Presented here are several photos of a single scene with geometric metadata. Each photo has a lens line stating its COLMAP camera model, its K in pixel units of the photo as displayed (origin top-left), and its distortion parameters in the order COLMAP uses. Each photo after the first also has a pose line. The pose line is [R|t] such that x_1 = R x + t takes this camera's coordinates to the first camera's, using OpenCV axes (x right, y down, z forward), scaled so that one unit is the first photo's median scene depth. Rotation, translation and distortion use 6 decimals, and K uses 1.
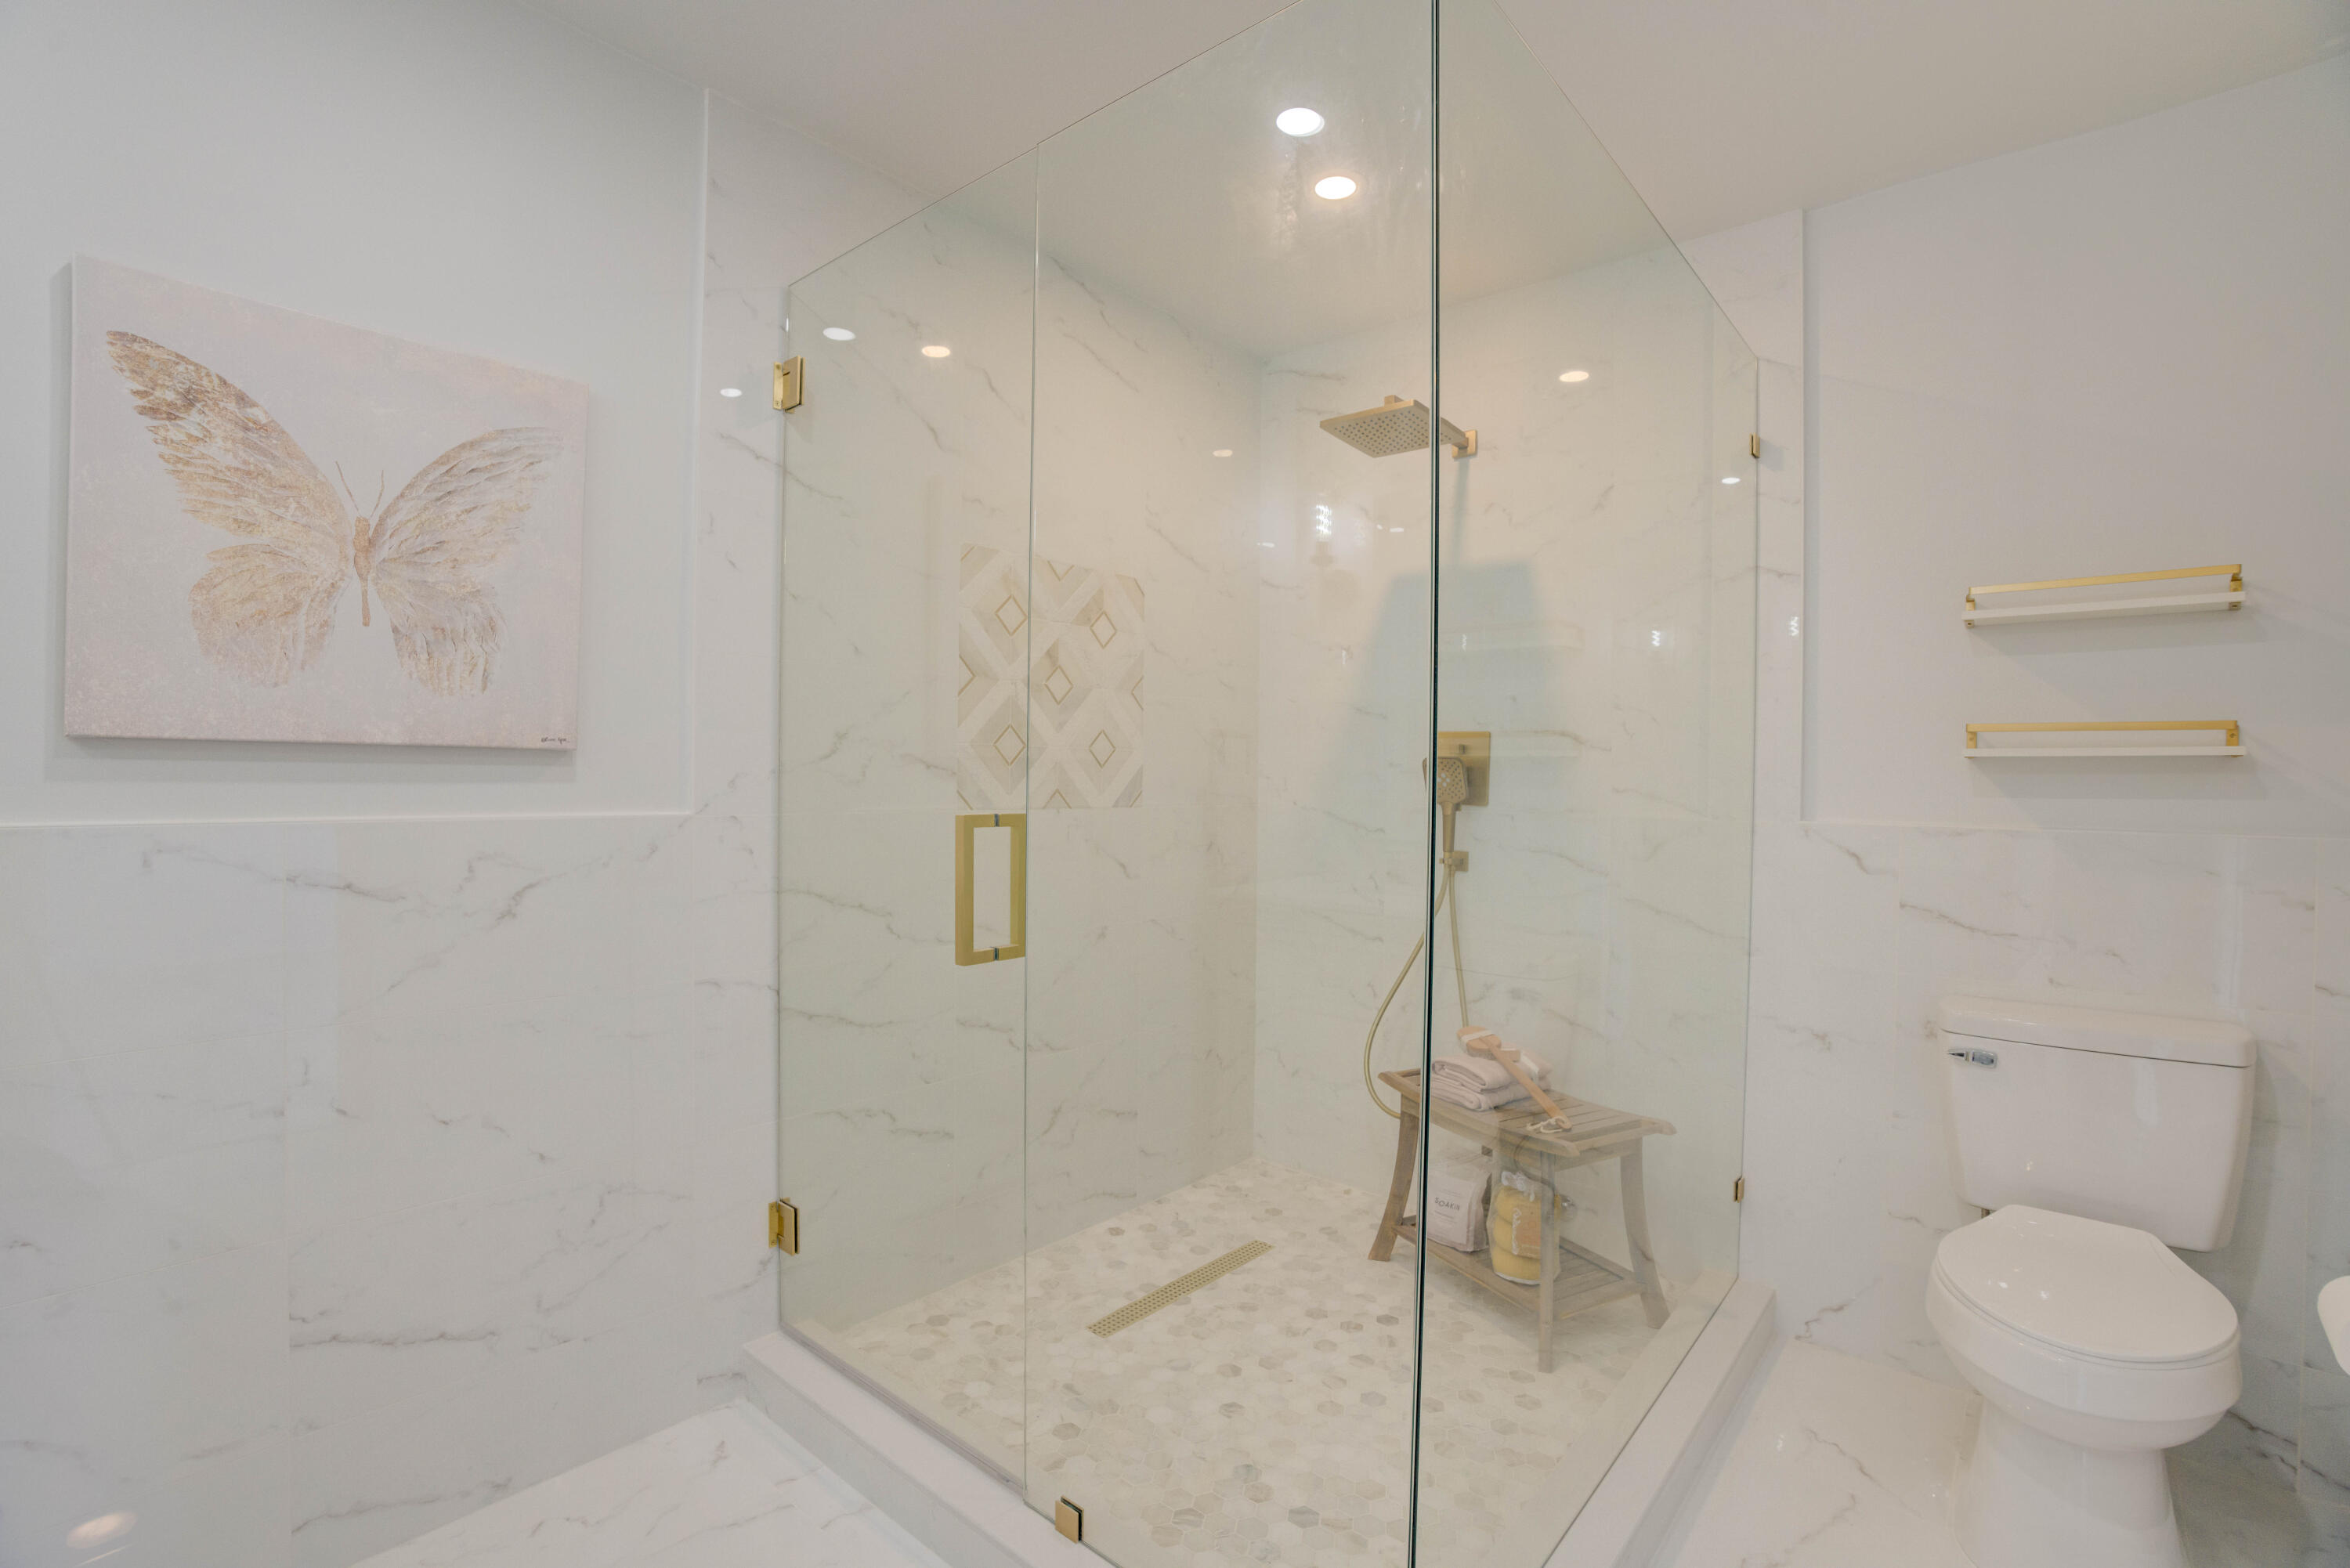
lens RADIAL K [[1071.4, 0, 1170.6], [0, 1071.4, 787.5], [0, 0, 1]] dist [-0.070313, 0.027620]
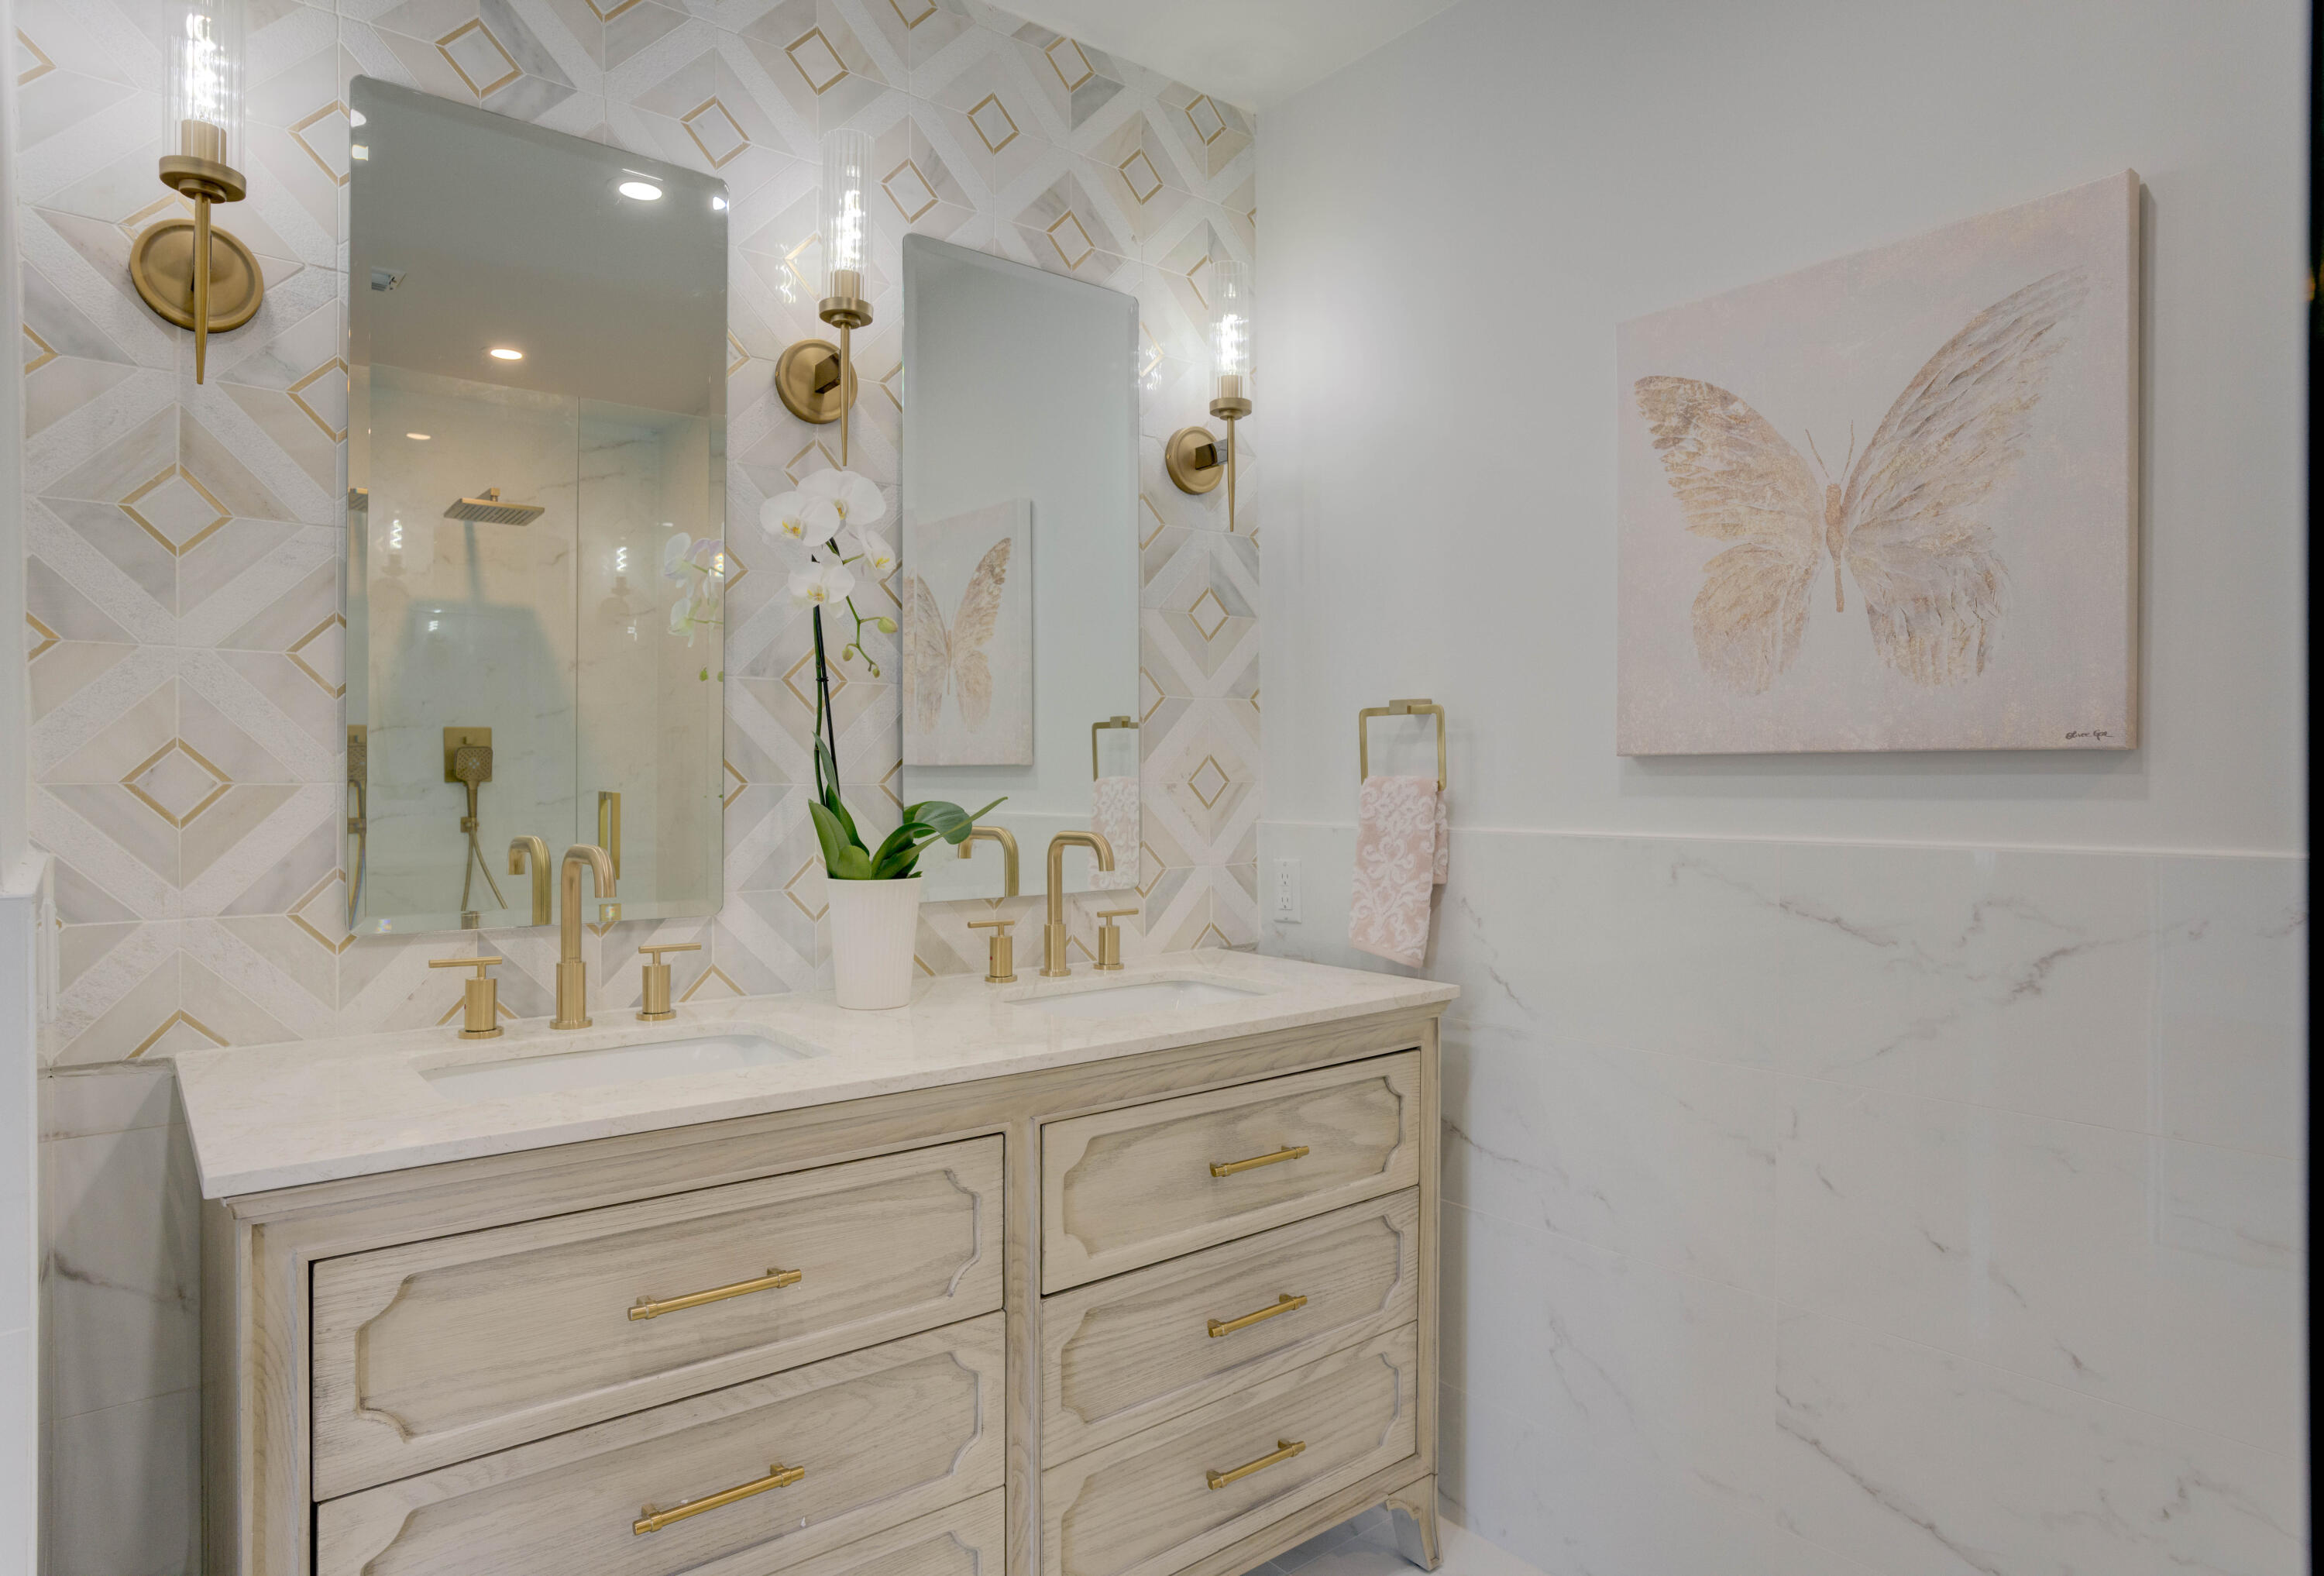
lens RADIAL K [[1337.1, 0, 1162.0], [0, 1337.1, 788.0], [0, 0, 1]] dist [-0.049121, 0.043182]
pose [[-0.163940, -0.008851, -0.986431, 0.342586], [-0.011198, 0.999912, -0.007111, 0.000717], [0.986407, 0.009880, -0.164025, 0.586615]]
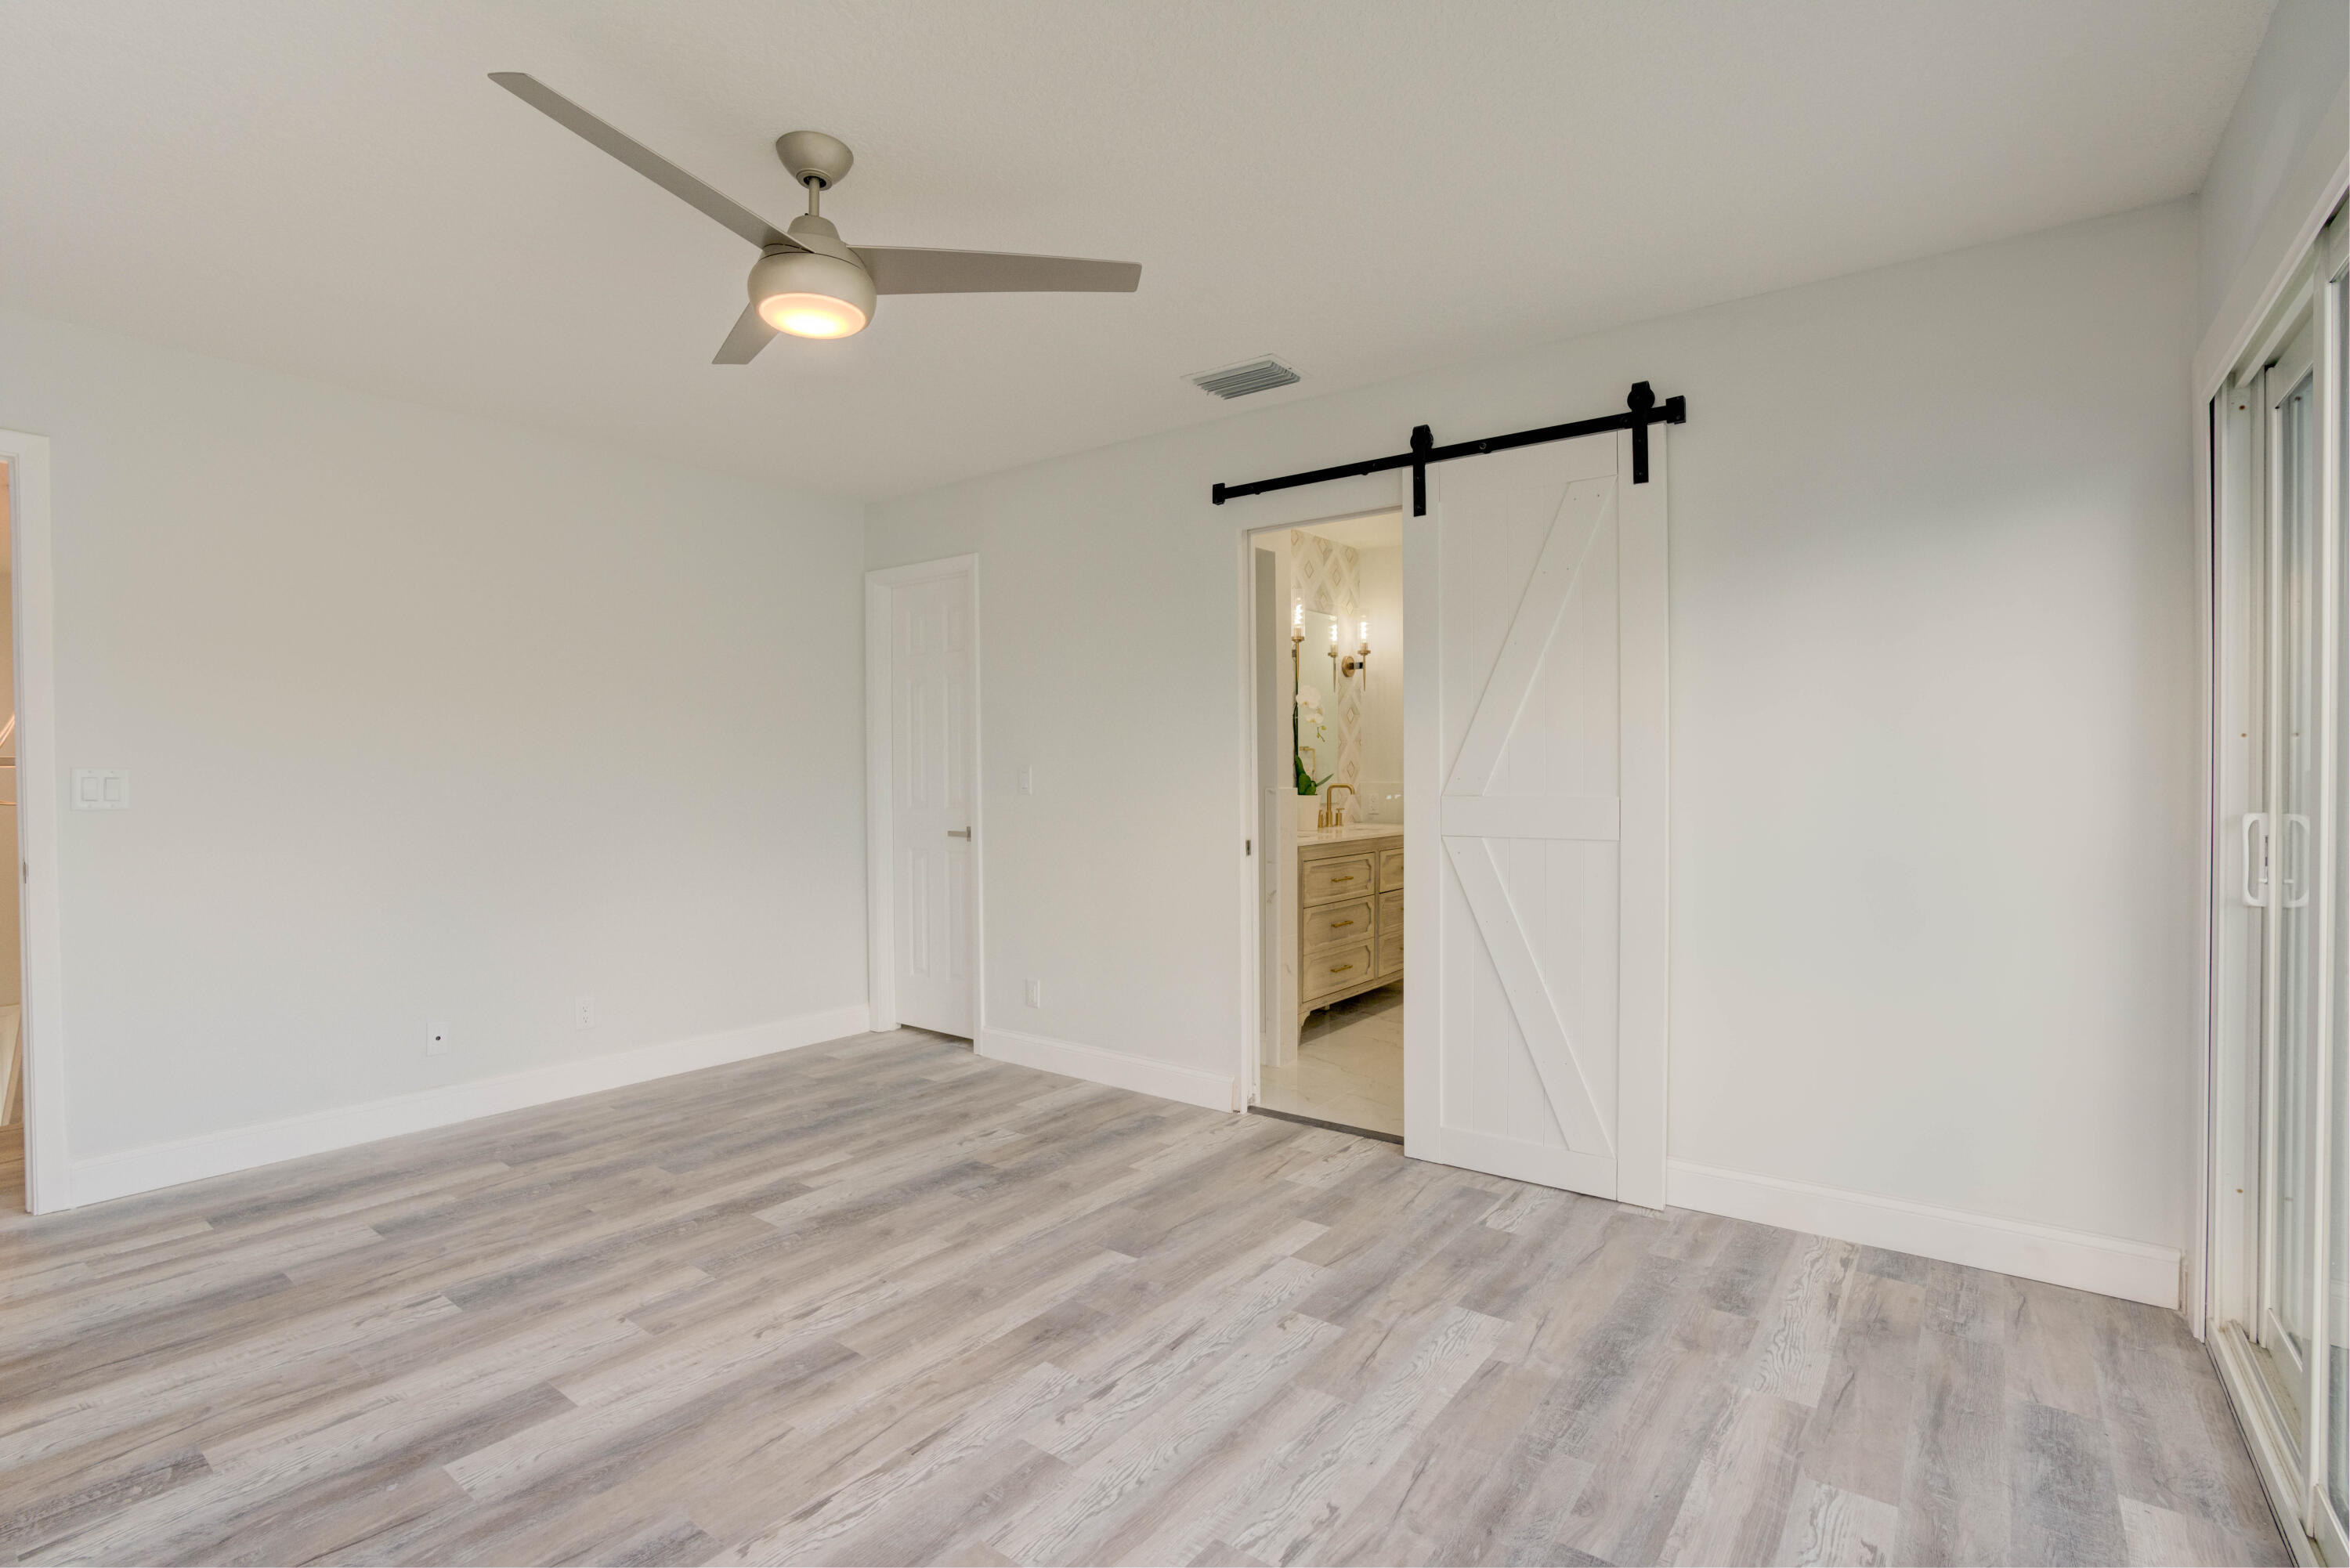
lens RADIAL K [[1113.9, 0, 1157.4], [0, 1113.9, 784.1], [0, 0, 1]] dist [-0.062363, 0.024742]
pose [[0.060987, -0.003123, -0.998134, 2.619602], [-0.004232, 0.999985, -0.003387, 0.047933], [0.998130, 0.004431, 0.060973, -0.490112]]
